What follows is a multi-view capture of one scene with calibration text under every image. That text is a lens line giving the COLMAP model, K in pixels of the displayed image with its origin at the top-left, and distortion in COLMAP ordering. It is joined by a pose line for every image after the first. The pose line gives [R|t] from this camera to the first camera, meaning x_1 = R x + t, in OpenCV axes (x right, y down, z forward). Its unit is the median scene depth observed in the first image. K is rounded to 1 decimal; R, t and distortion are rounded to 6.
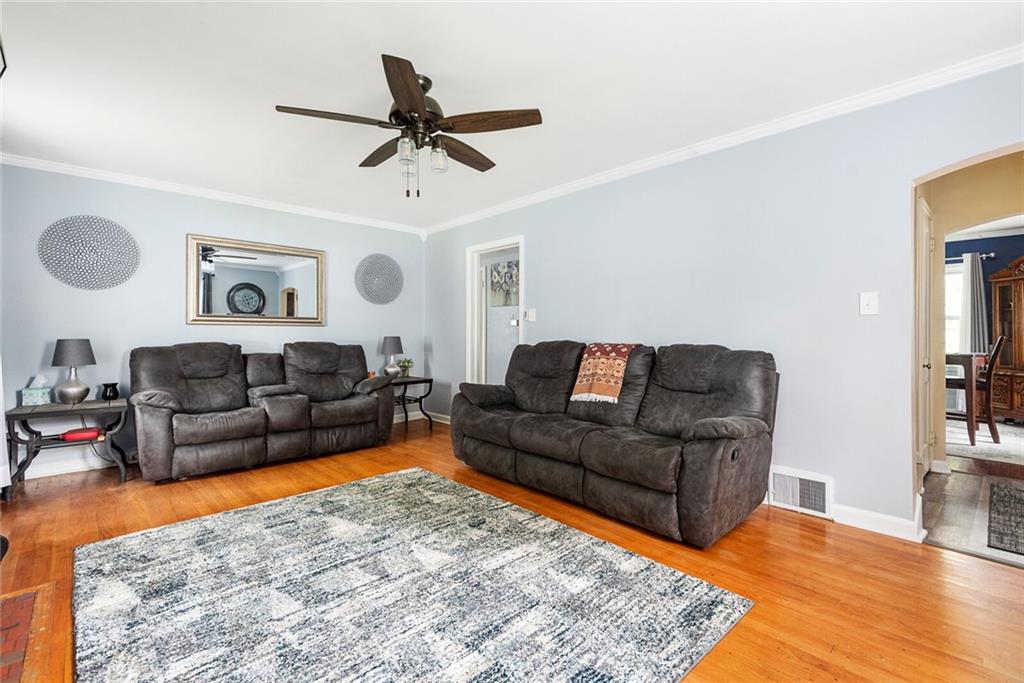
lens RADIAL K [[467.8, 0, 513.2], [0, 467.8, 336.6], [0, 0, 1]] dist [0.013062, 0.000068]
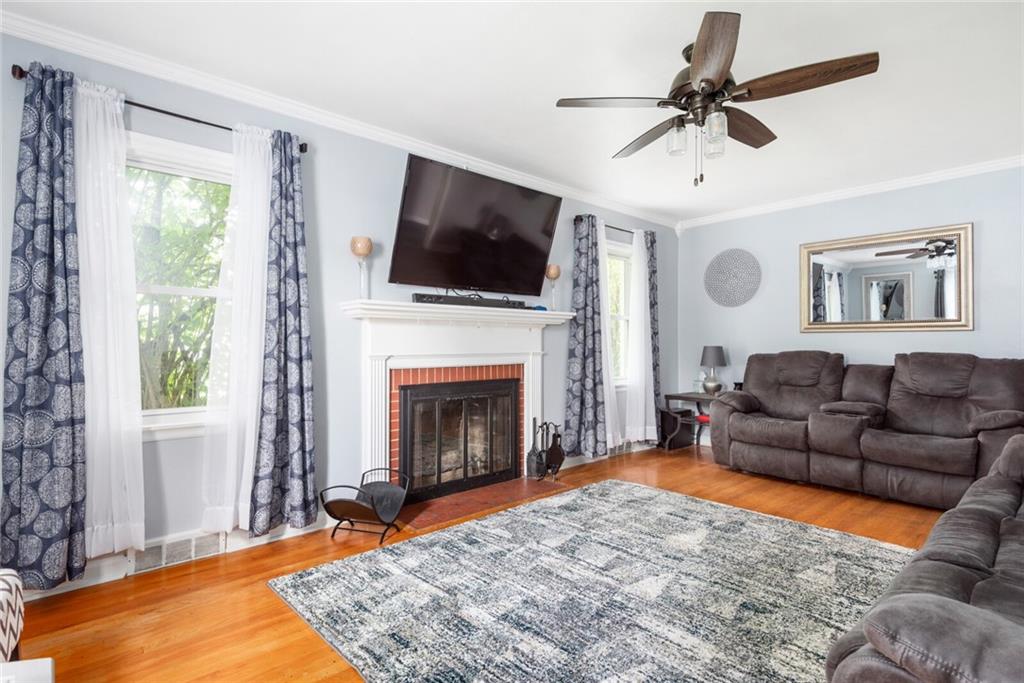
lens RADIAL K [[504.1, 0, 513.8], [0, 504.1, 342.1], [0, 0, 1]] dist [0.031335, -0.000702]
pose [[-0.013143, -0.001774, -0.999912, 0.686485], [-0.000079, 0.999998, -0.001773, -0.006116], [0.999914, 0.000056, -0.013143, 0.620157]]
